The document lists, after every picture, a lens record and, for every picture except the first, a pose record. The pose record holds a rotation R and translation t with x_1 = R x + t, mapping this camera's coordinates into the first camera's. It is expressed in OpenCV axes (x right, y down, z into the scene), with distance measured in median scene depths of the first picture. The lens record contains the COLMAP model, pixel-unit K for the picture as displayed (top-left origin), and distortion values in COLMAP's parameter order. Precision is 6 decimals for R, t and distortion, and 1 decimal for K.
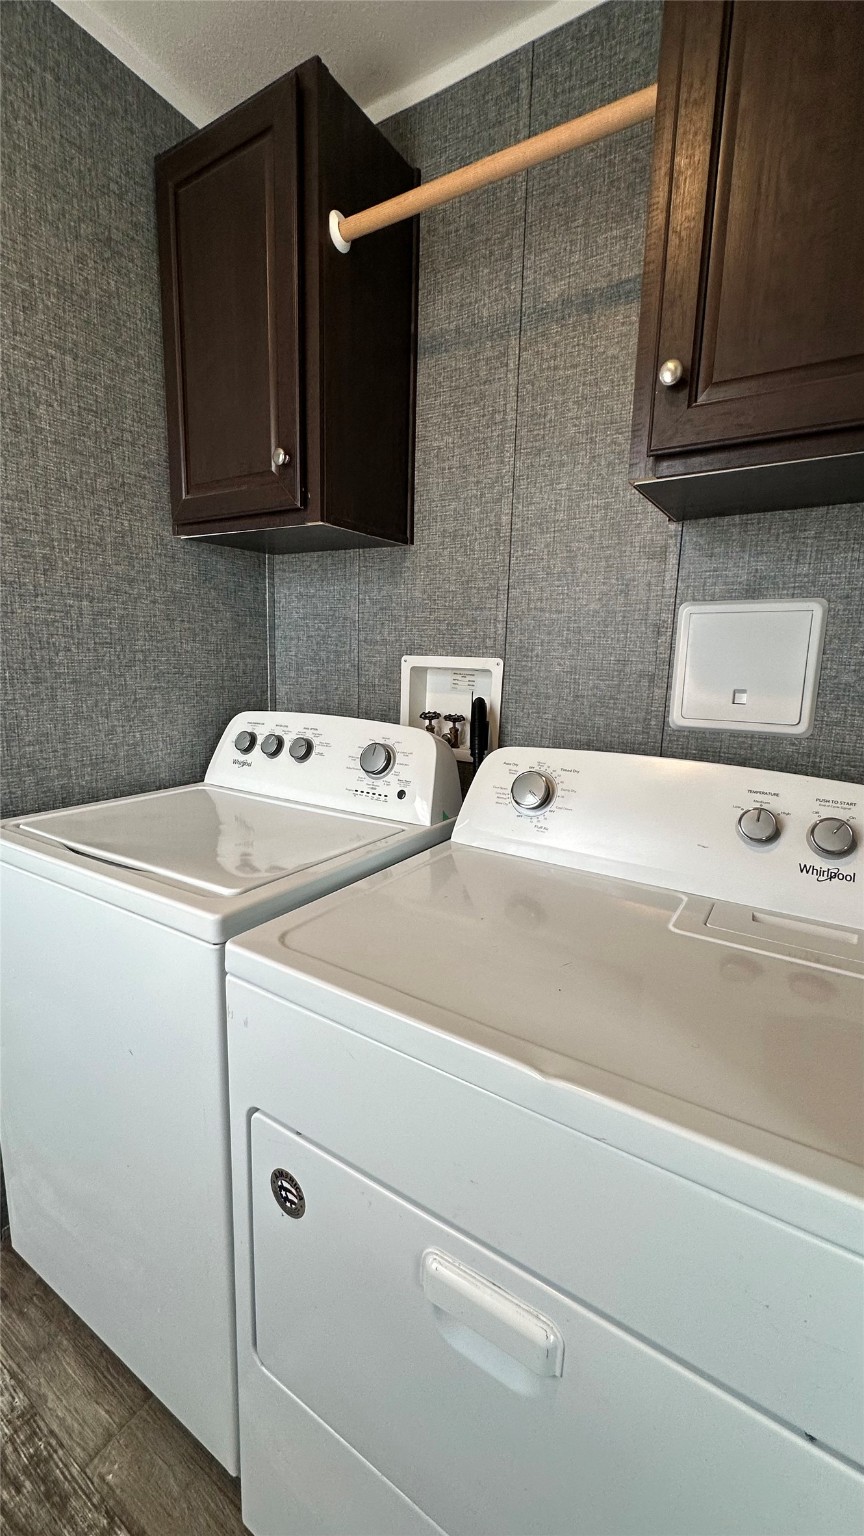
lens RADIAL K [[613.1, 0, 437.2], [0, 613.1, 767.9], [0, 0, 1]] dist [-0.003138, 0.001122]
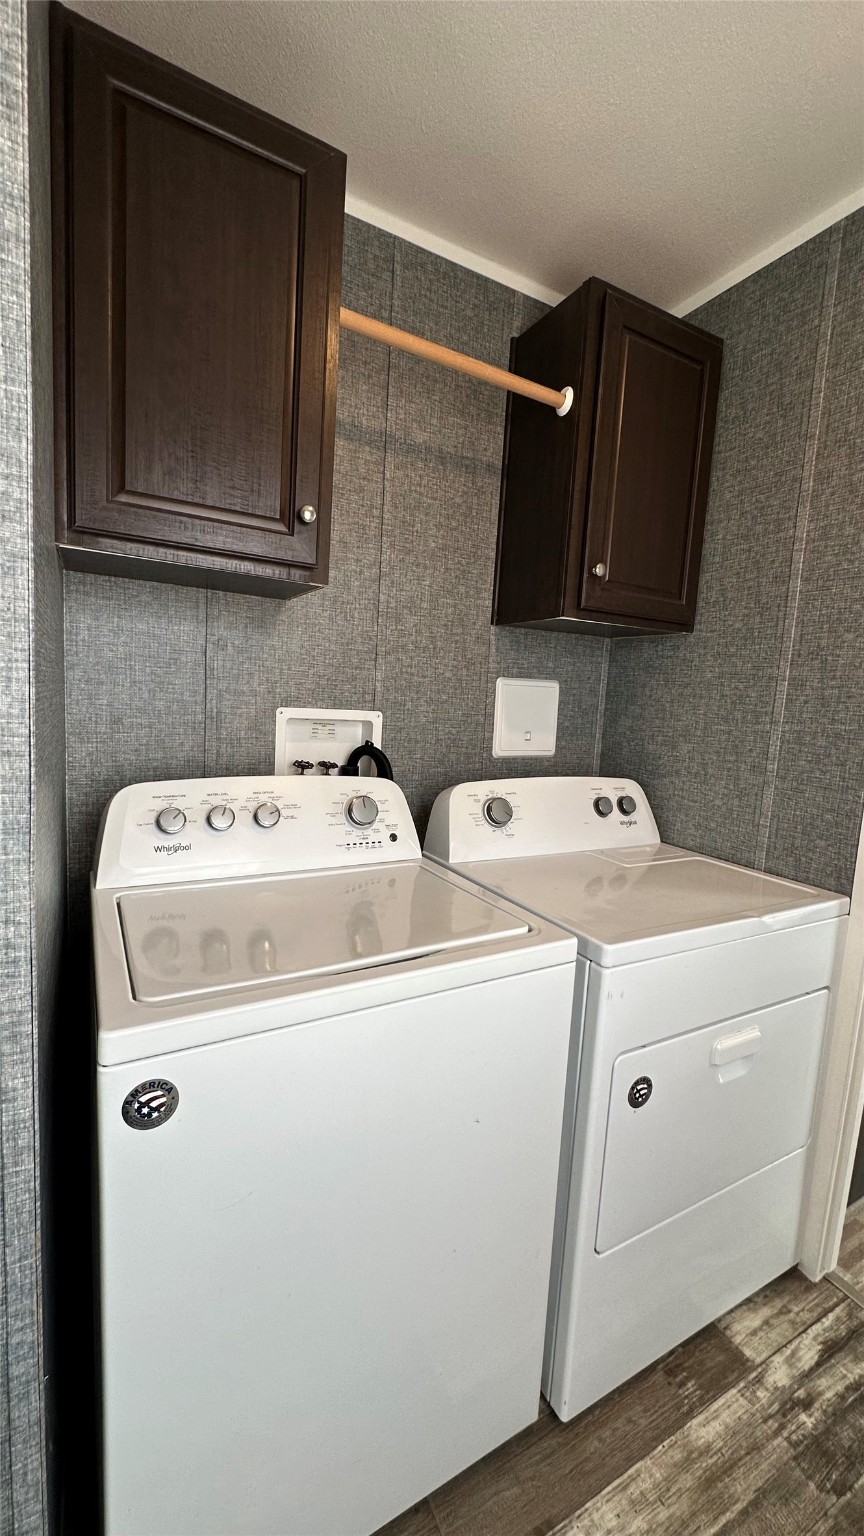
lens RADIAL K [[613.1, 0, 436.6], [0, 613.1, 768.7], [0, 0, 1]] dist [-0.003138, 0.001122]
pose [[0.479101, -0.104916, 0.871467, -0.958120], [0.116495, 0.991648, 0.055339, -0.130752], [-0.869995, 0.075008, 0.487322, 0.358491]]
